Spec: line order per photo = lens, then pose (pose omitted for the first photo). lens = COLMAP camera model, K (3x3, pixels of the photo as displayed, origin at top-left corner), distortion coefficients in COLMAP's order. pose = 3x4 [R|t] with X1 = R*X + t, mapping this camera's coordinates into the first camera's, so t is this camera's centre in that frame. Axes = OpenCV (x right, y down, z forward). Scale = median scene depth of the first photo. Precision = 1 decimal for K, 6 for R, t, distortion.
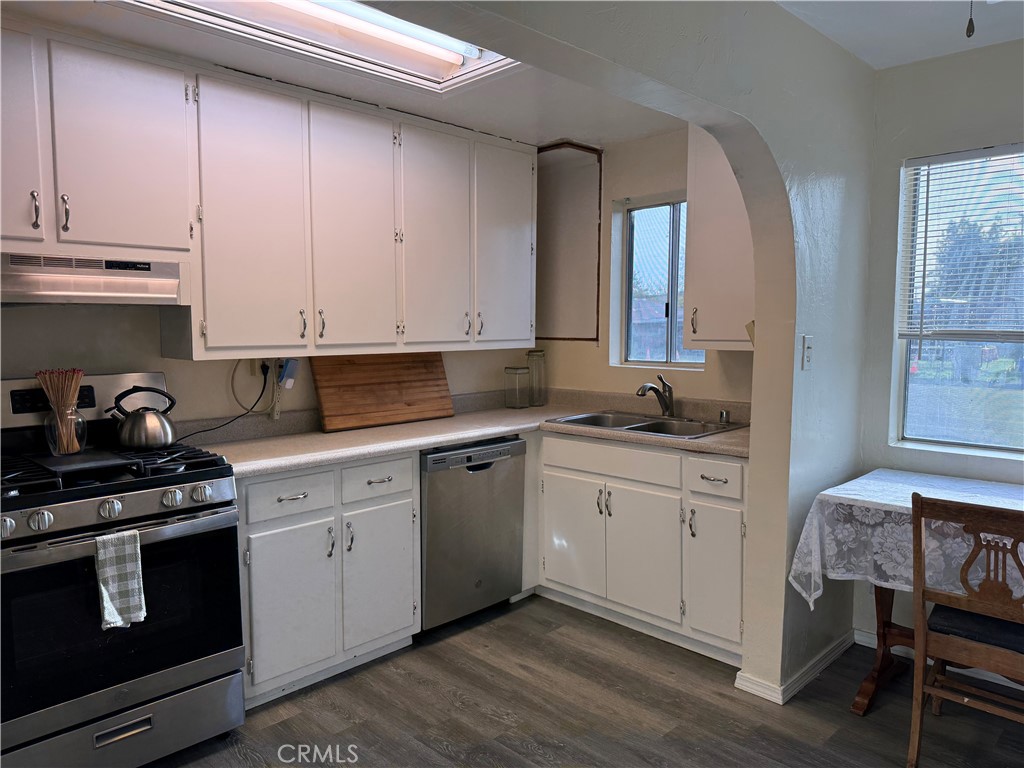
lens RADIAL K [[709.2, 0, 508.4], [0, 709.2, 385.9], [0, 0, 1]] dist [0.099113, -0.136725]
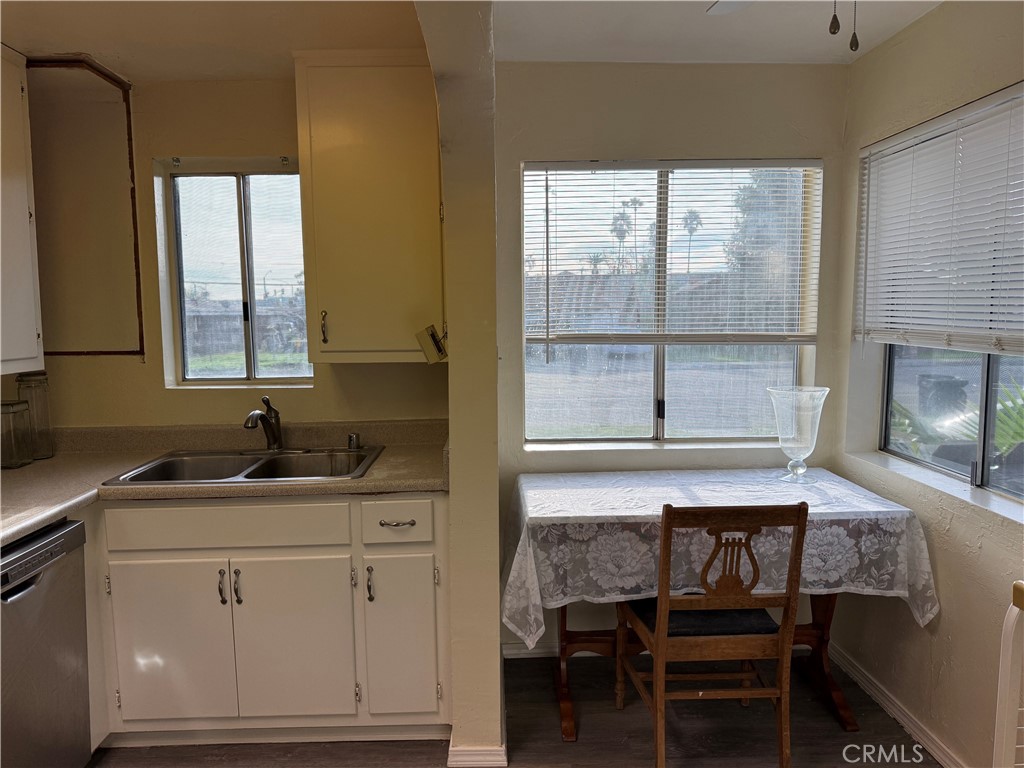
lens RADIAL K [[703.6, 0, 512.0], [0, 703.6, 384.0], [0, 0, 1]] dist [0.093768, -0.129506]
pose [[0.693958, -0.076123, 0.715980, -0.176014], [0.073374, 0.996695, 0.034852, -0.043456], [-0.716267, 0.028349, 0.697250, 0.329398]]
